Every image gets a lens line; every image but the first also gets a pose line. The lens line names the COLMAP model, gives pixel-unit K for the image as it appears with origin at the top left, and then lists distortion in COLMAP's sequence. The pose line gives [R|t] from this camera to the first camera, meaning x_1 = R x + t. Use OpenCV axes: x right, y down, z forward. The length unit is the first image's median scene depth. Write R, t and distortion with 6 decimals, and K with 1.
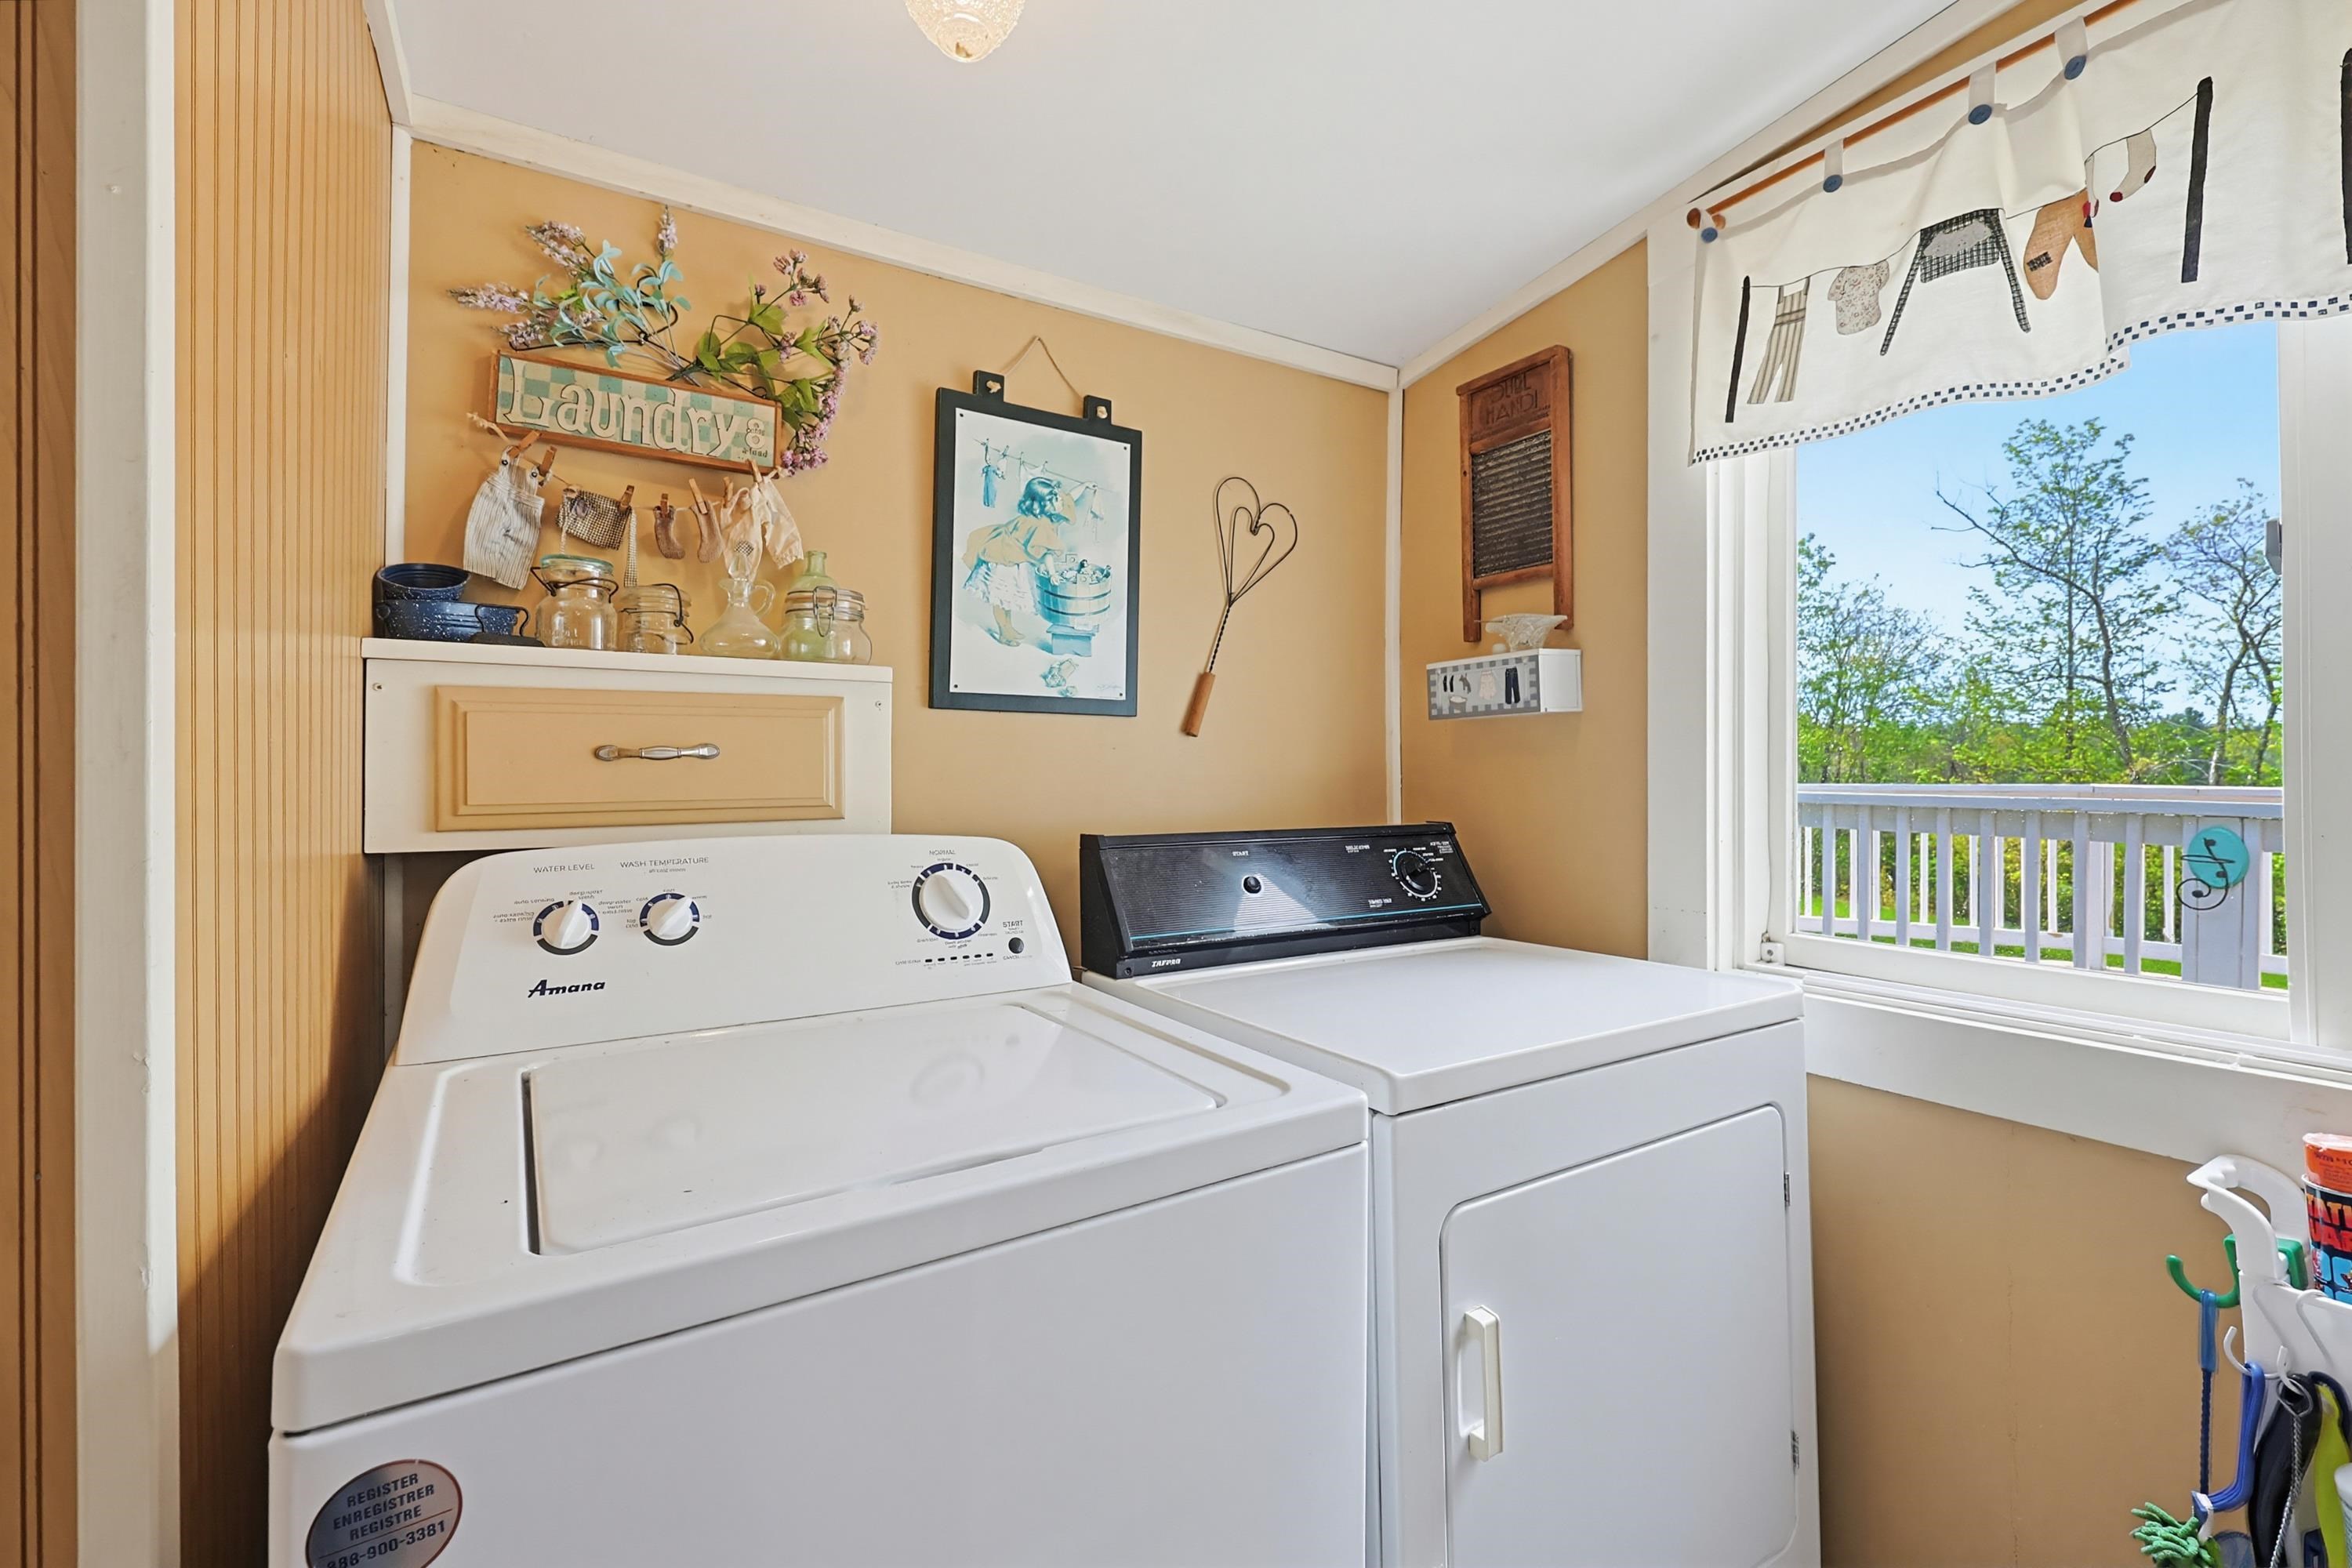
lens RADIAL K [[1009.9, 0, 1168.0], [0, 1009.9, 750.3], [0, 0, 1]] dist [-0.004060, 0.001226]
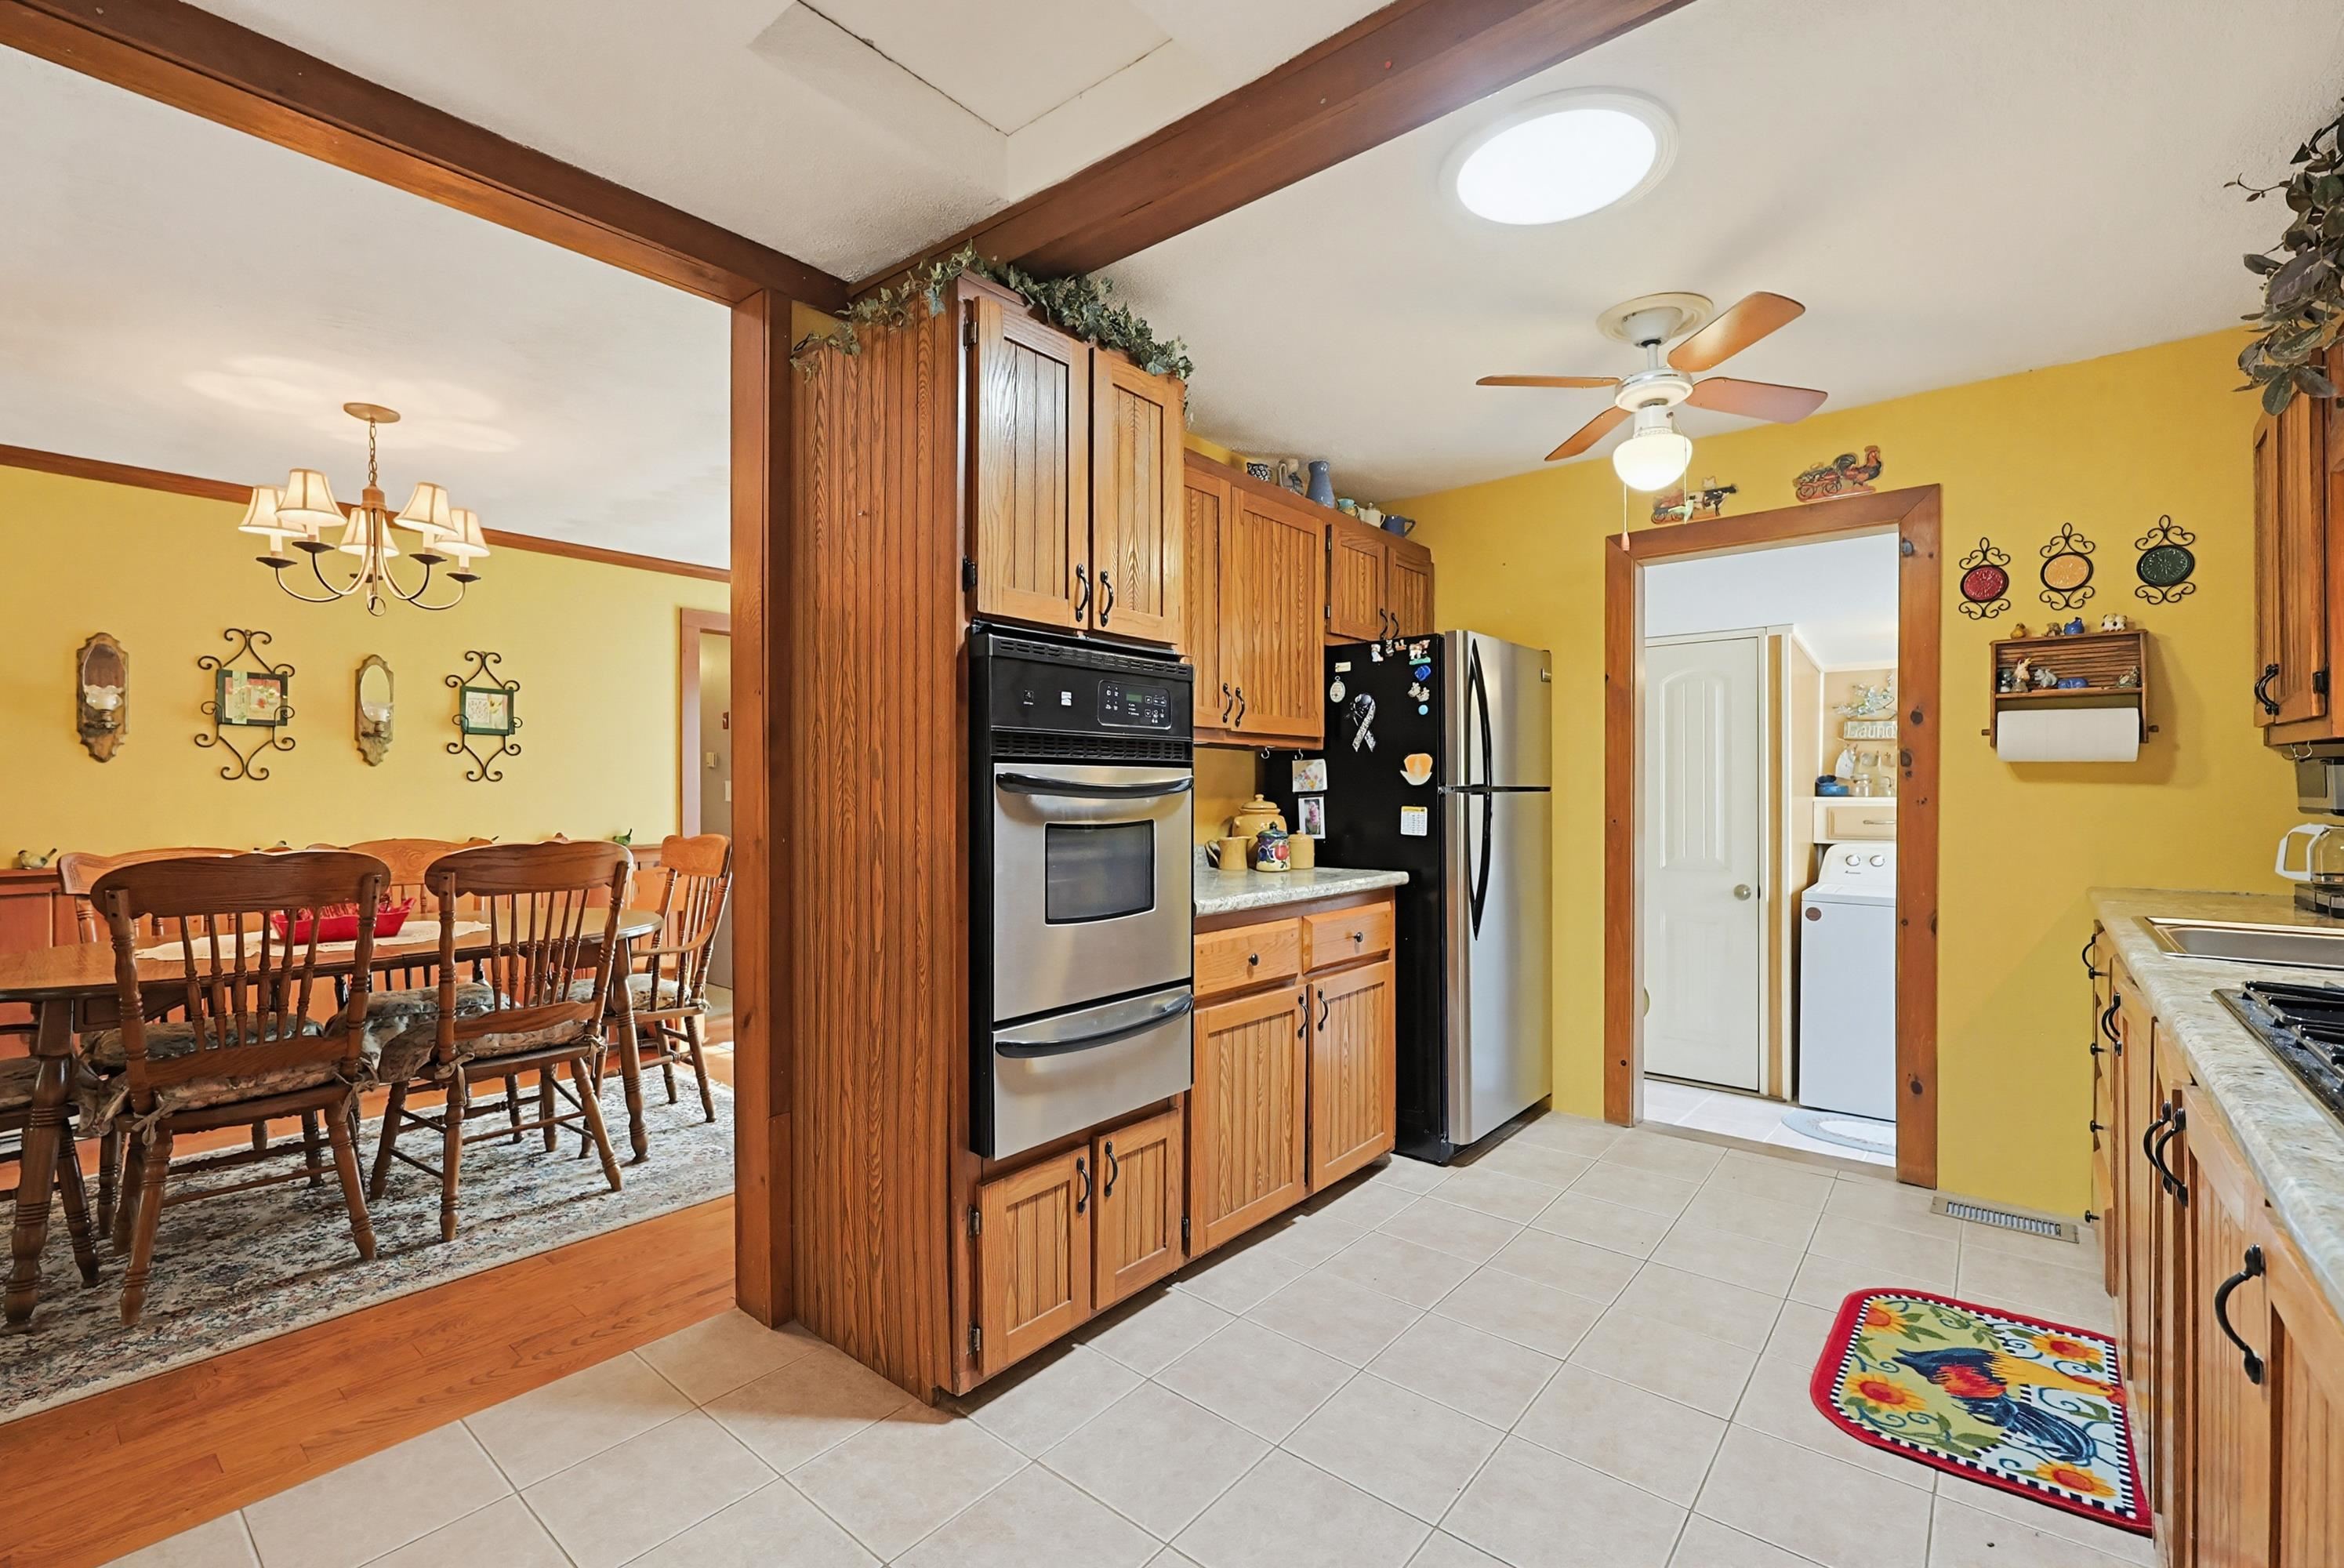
lens RADIAL K [[1006.5, 0, 1173.3], [0, 1006.5, 797.7], [0, 0, 1]] dist [-0.004060, 0.001226]
pose [[0.302910, 0.009557, -0.952971, 2.226718], [0.020482, 0.999653, 0.016535, -0.198138], [0.952799, -0.024527, 0.302609, -2.626897]]
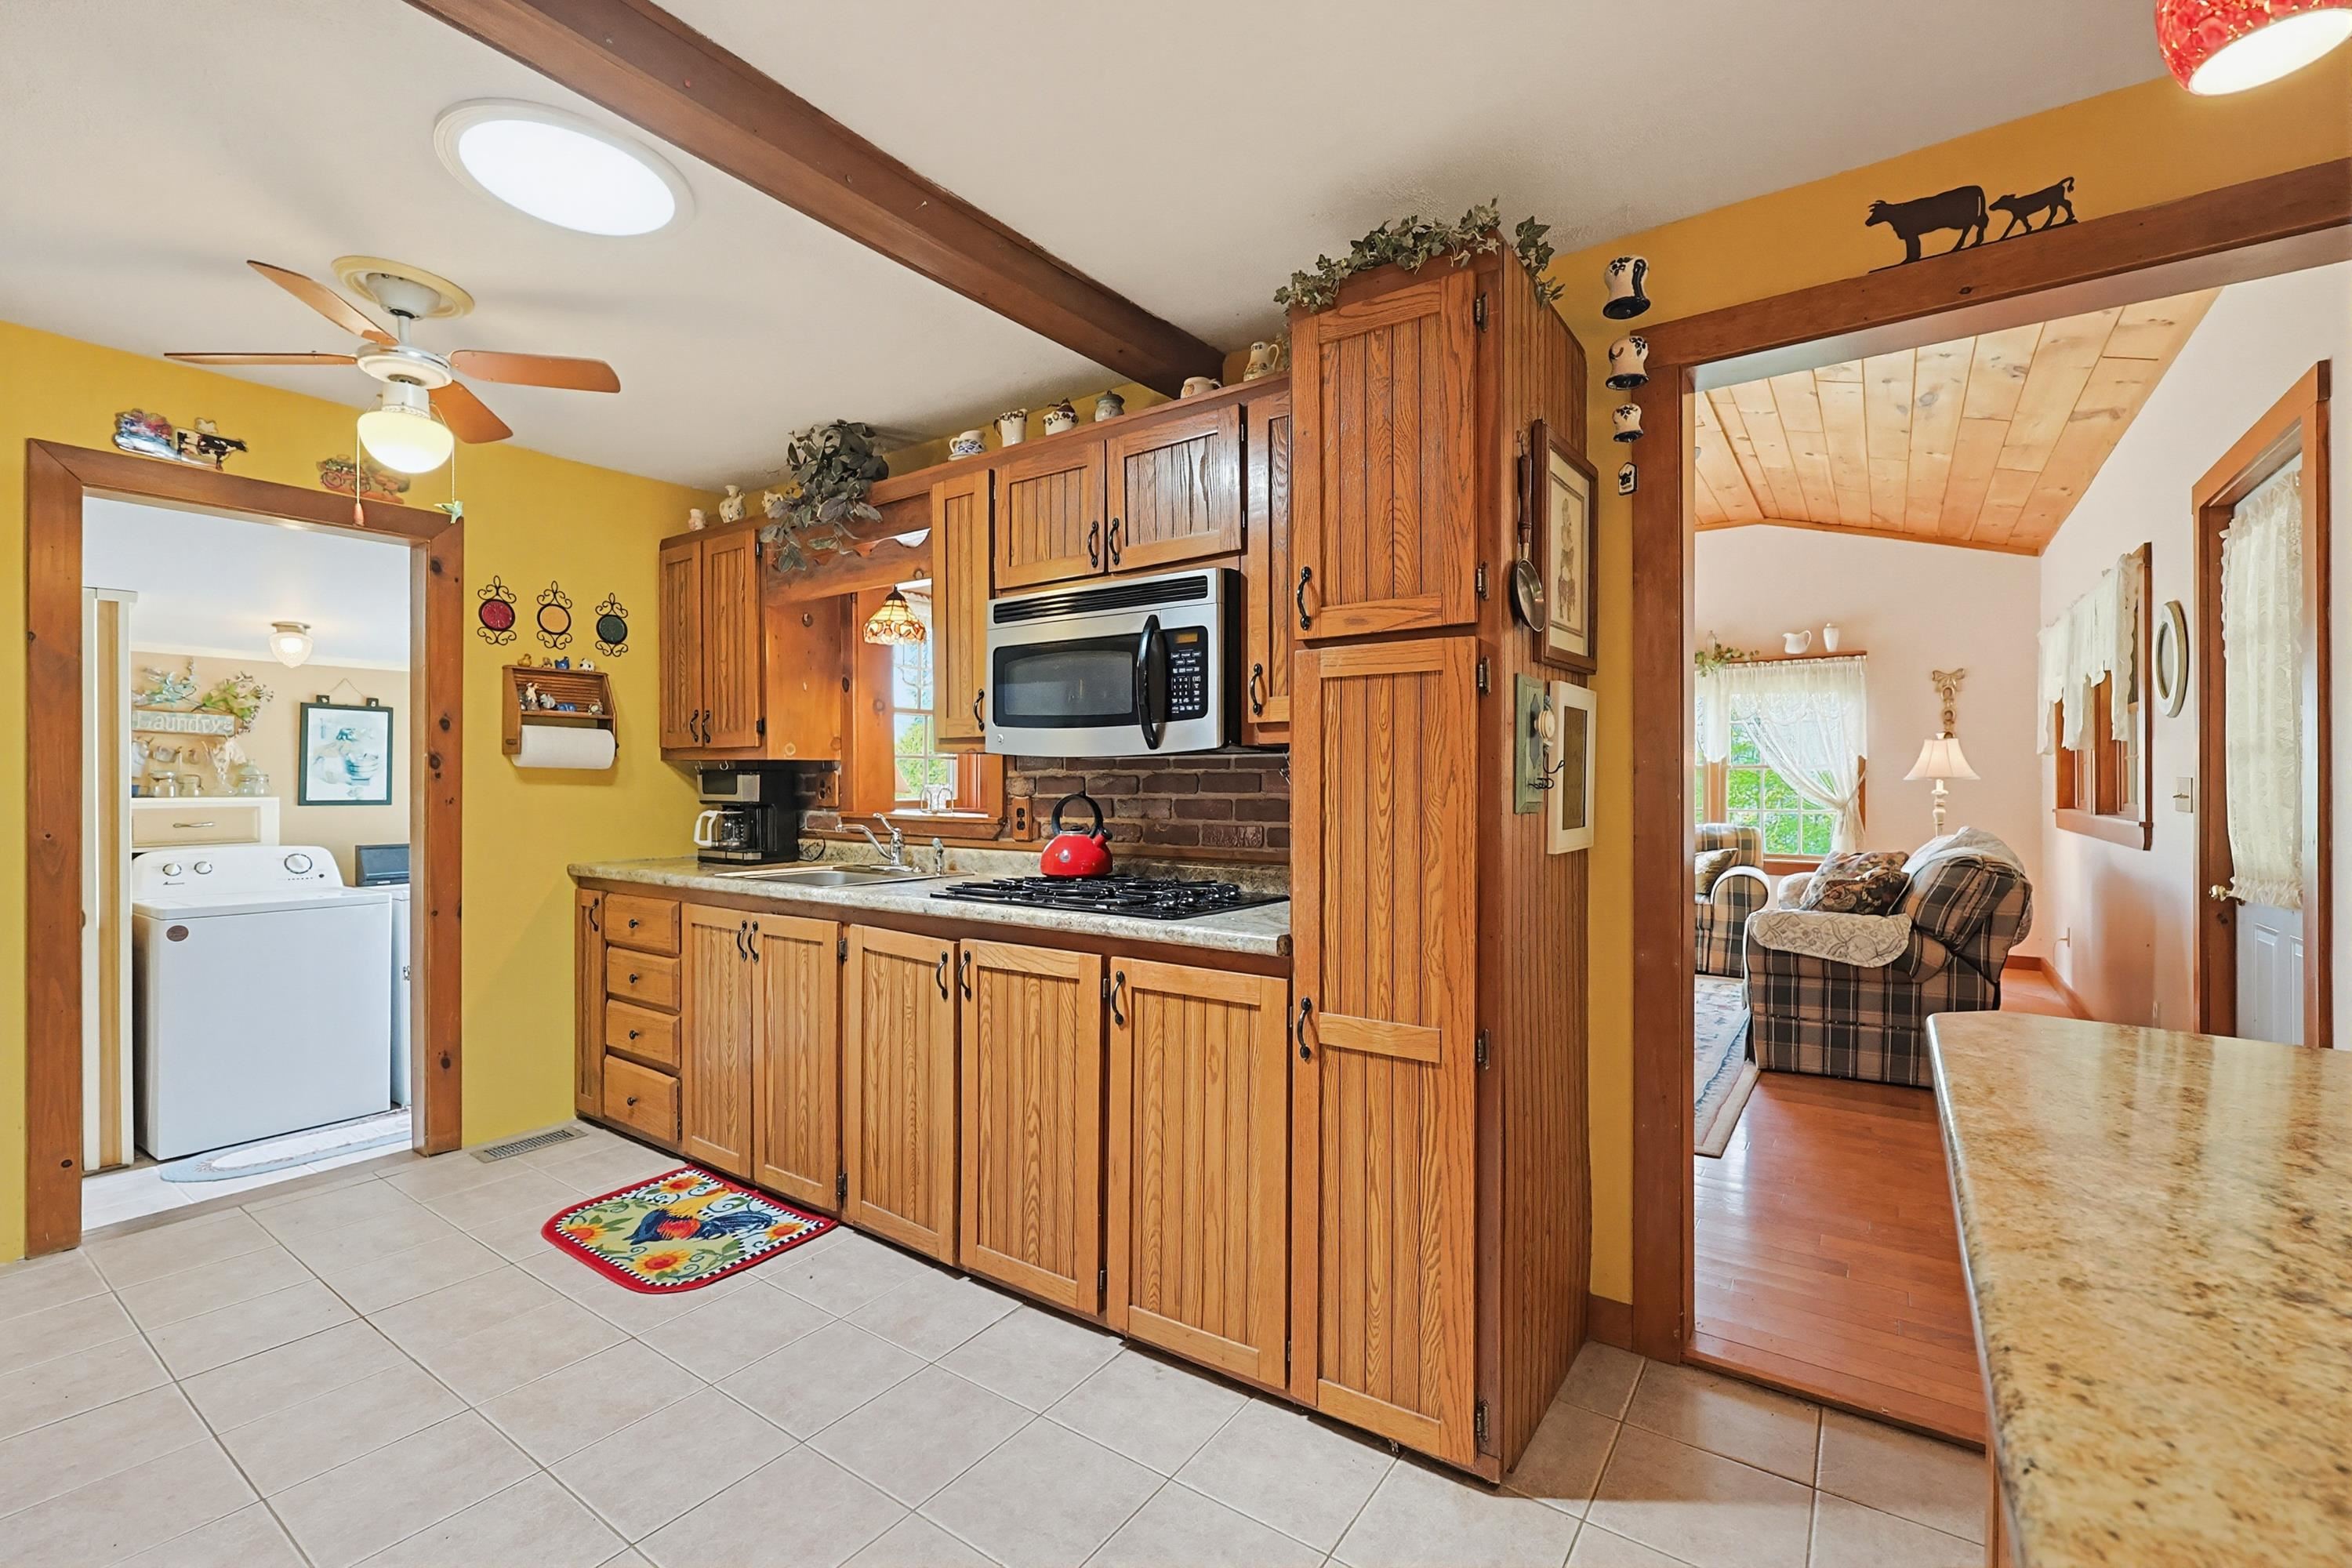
lens RADIAL K [[1009.9, 0, 1174.1], [0, 1009.9, 785.3], [0, 0, 1]] dist [-0.004060, 0.001226]
pose [[0.925198, 0.001751, 0.379481, 1.257056], [-0.010096, 0.999749, 0.020002, -0.225646], [-0.379350, -0.022337, 0.924983, -3.357574]]
